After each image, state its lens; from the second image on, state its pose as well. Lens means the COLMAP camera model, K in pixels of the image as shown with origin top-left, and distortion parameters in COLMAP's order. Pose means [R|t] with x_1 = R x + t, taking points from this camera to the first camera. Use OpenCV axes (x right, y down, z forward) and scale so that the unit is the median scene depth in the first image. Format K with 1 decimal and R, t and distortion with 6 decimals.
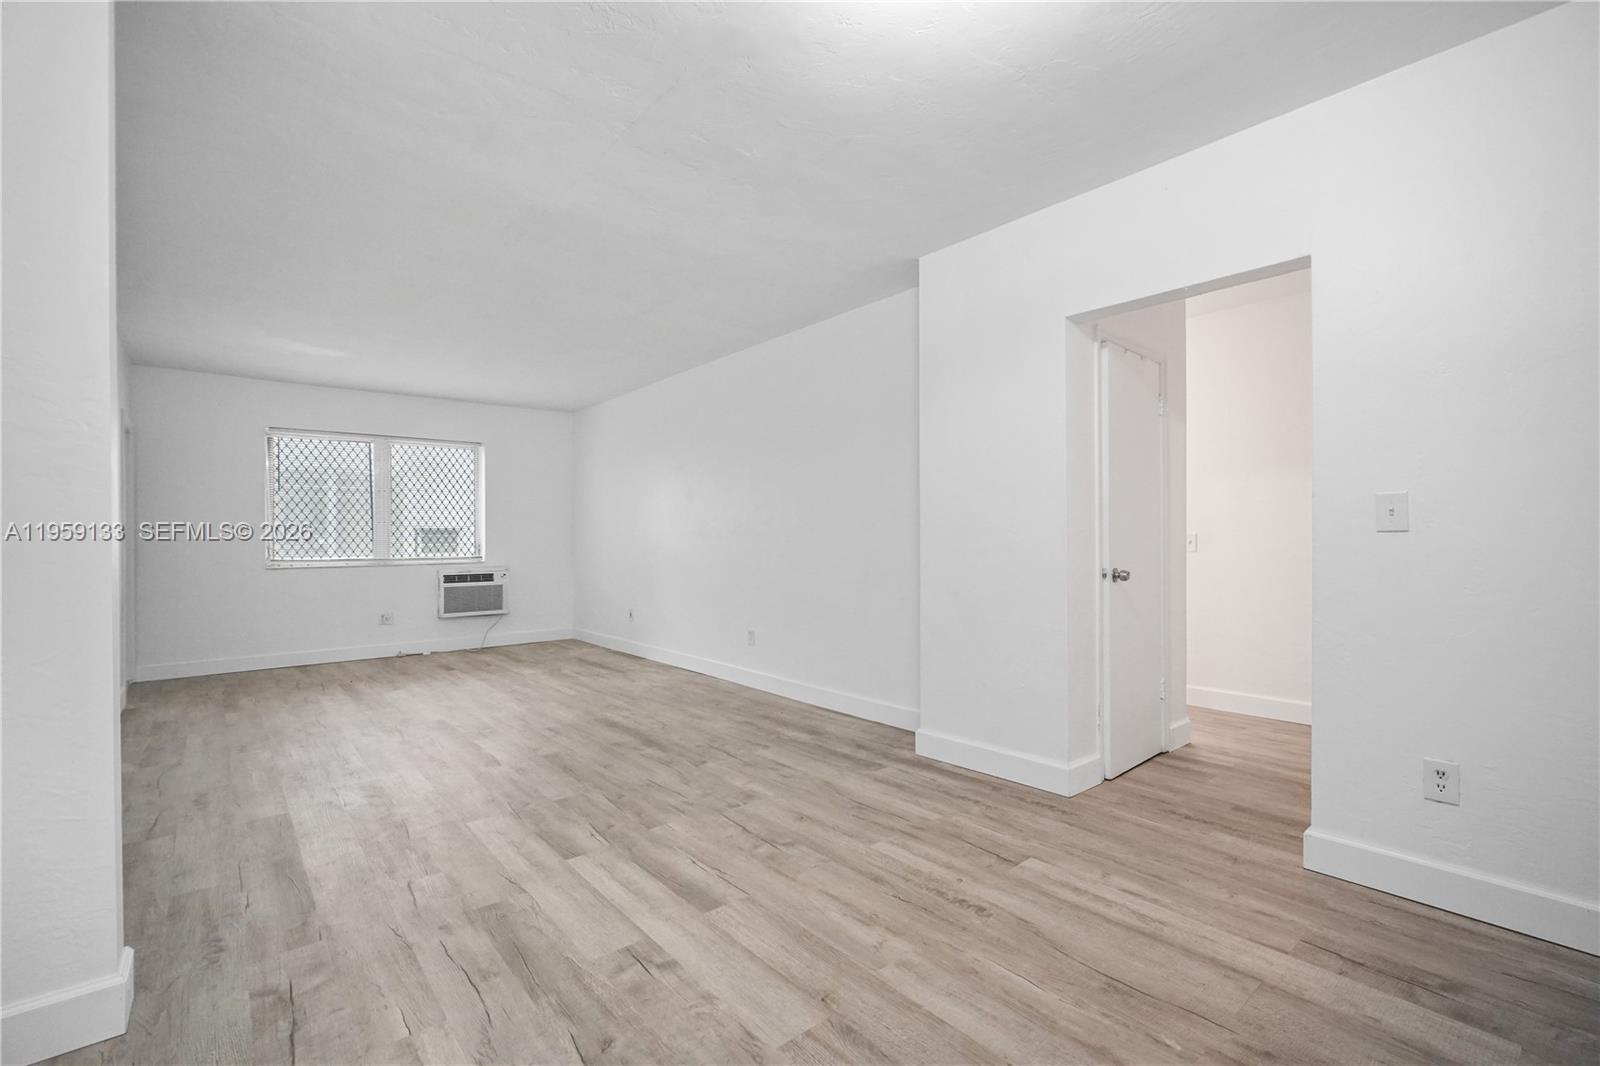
lens RADIAL K [[712.1, 0, 799.7], [0, 712.1, 538.0], [0, 0, 1]] dist [-0.013911, 0.006153]
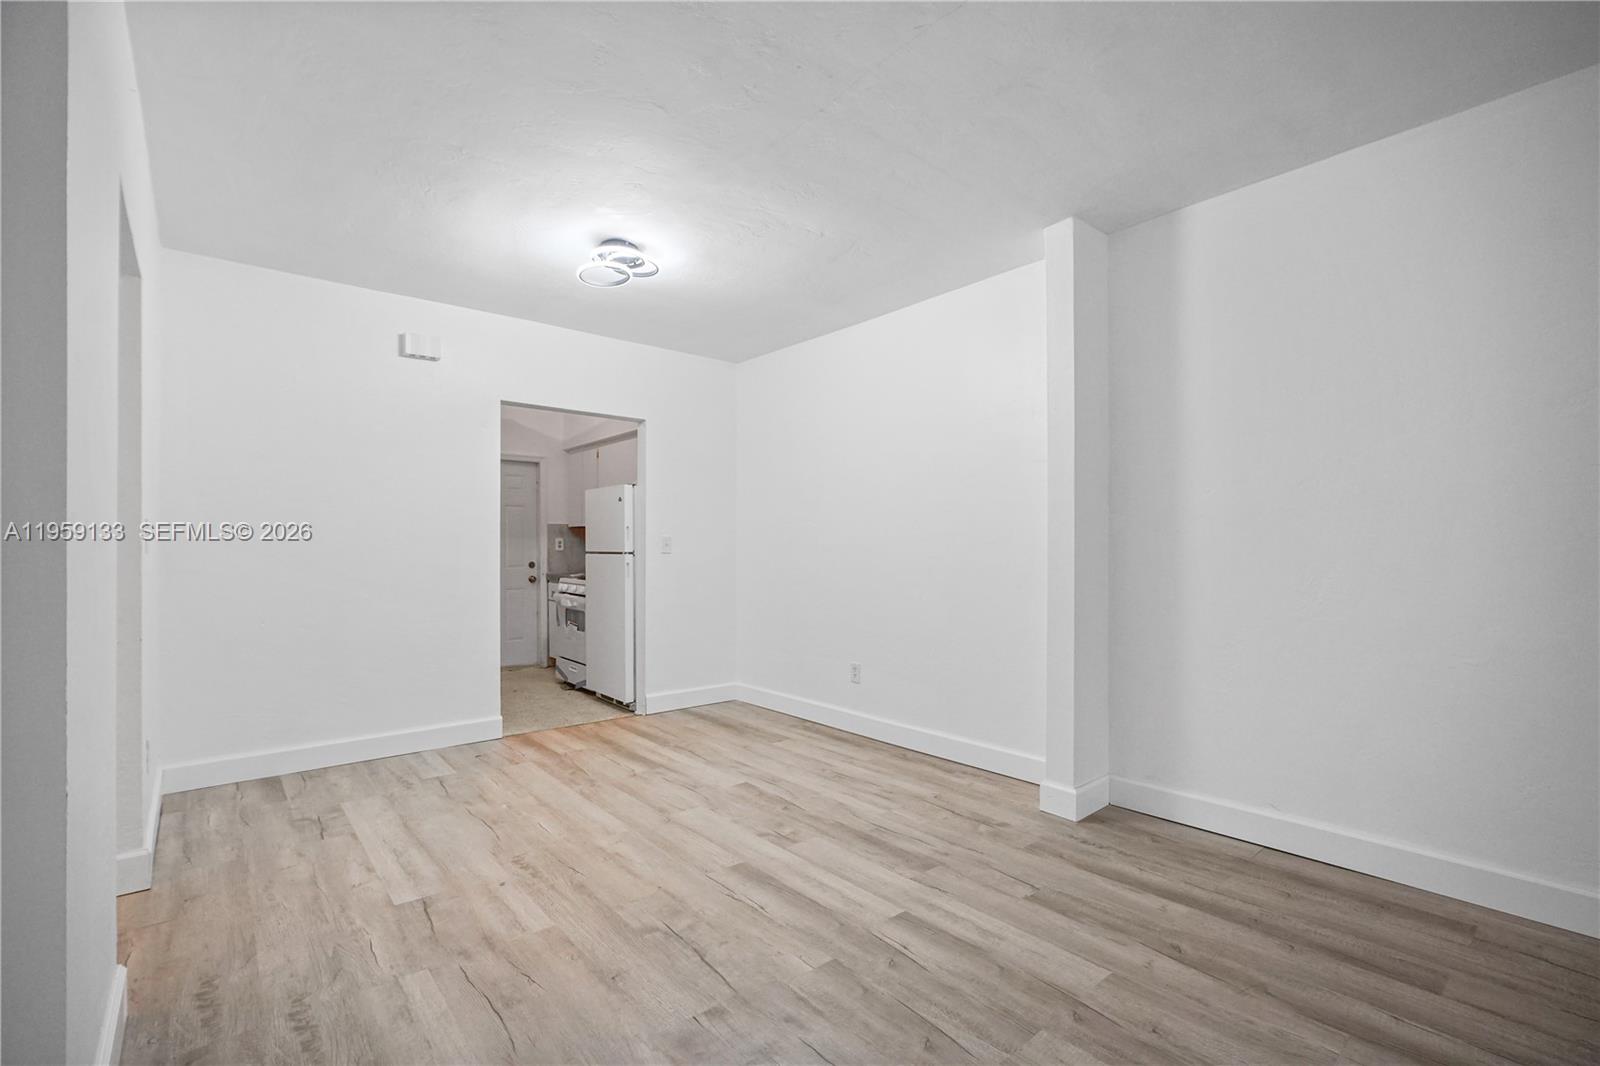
lens RADIAL K [[712.1, 0, 802.2], [0, 712.1, 549.3], [0, 0, 1]] dist [-0.013911, 0.006153]
pose [[-0.999916, 0.008552, -0.009700, -0.152874], [0.008553, 0.999963, -0.000142, -0.004426], [0.009699, -0.000225, -0.999953, 1.492169]]
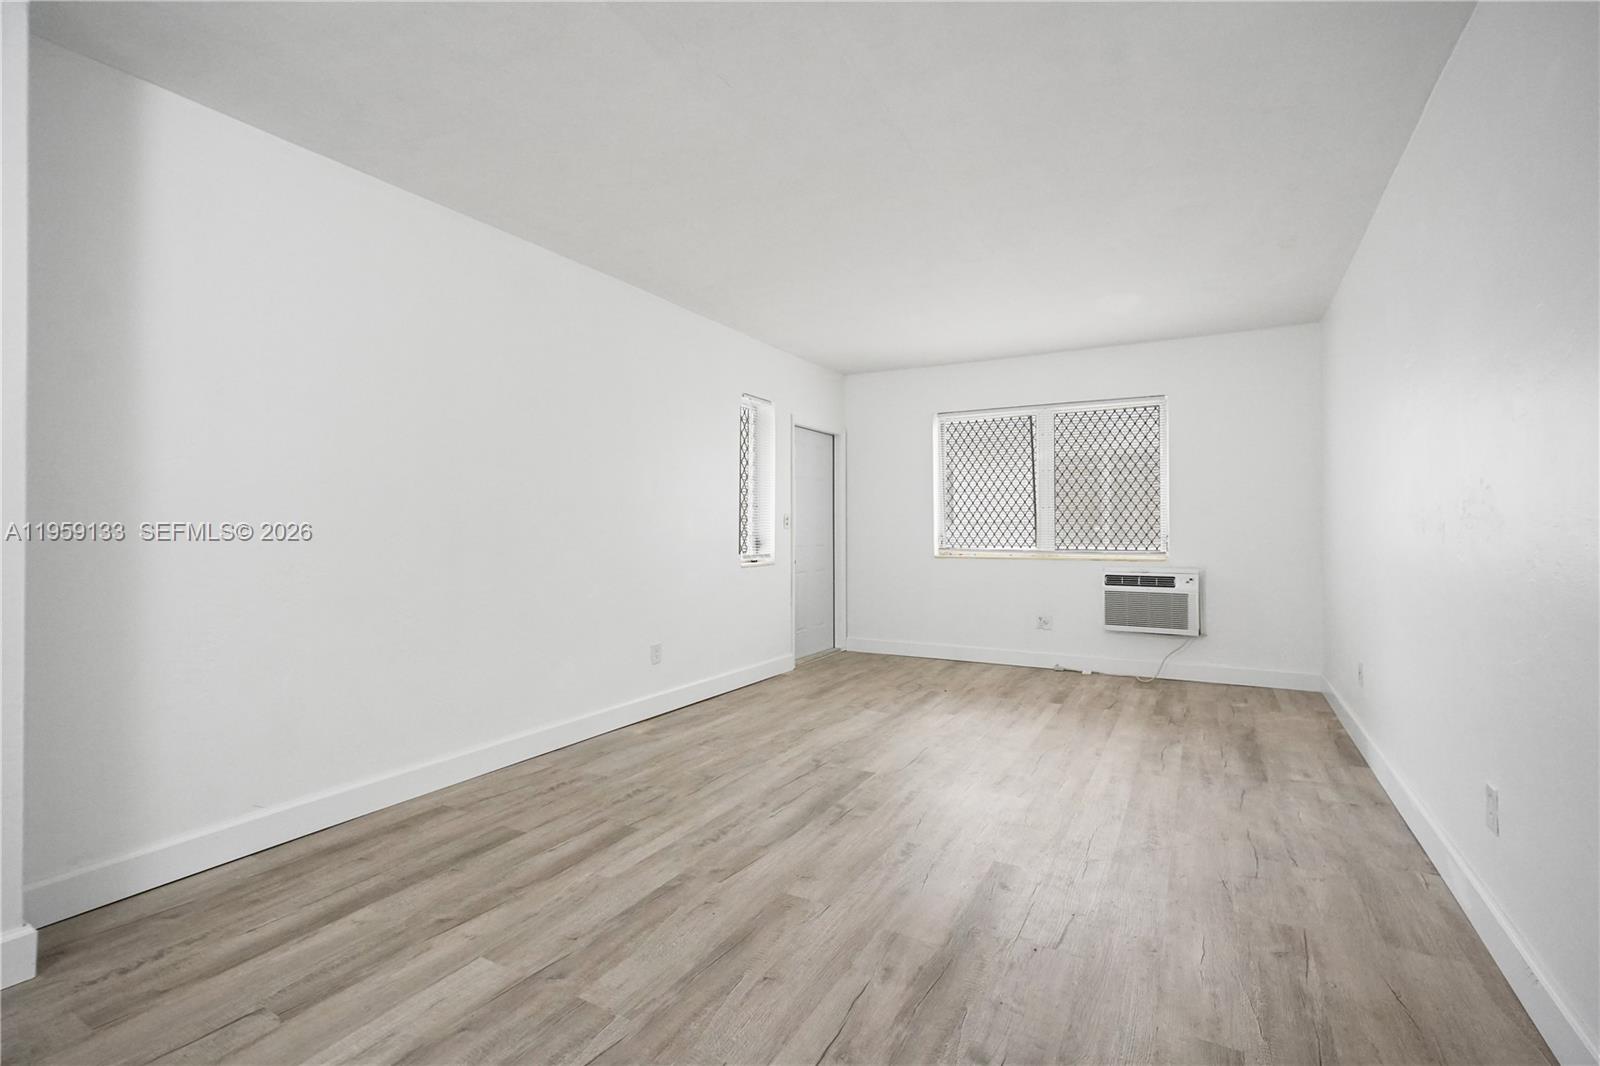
lens RADIAL K [[712.1, 0, 807.2], [0, 712.1, 548.1], [0, 0, 1]] dist [-0.013911, 0.006153]
pose [[0.358324, 0.029938, -0.933117, 0.225352], [0.000957, 0.999473, 0.032435, -0.004778], [0.933597, -0.012515, 0.358106, 0.937657]]
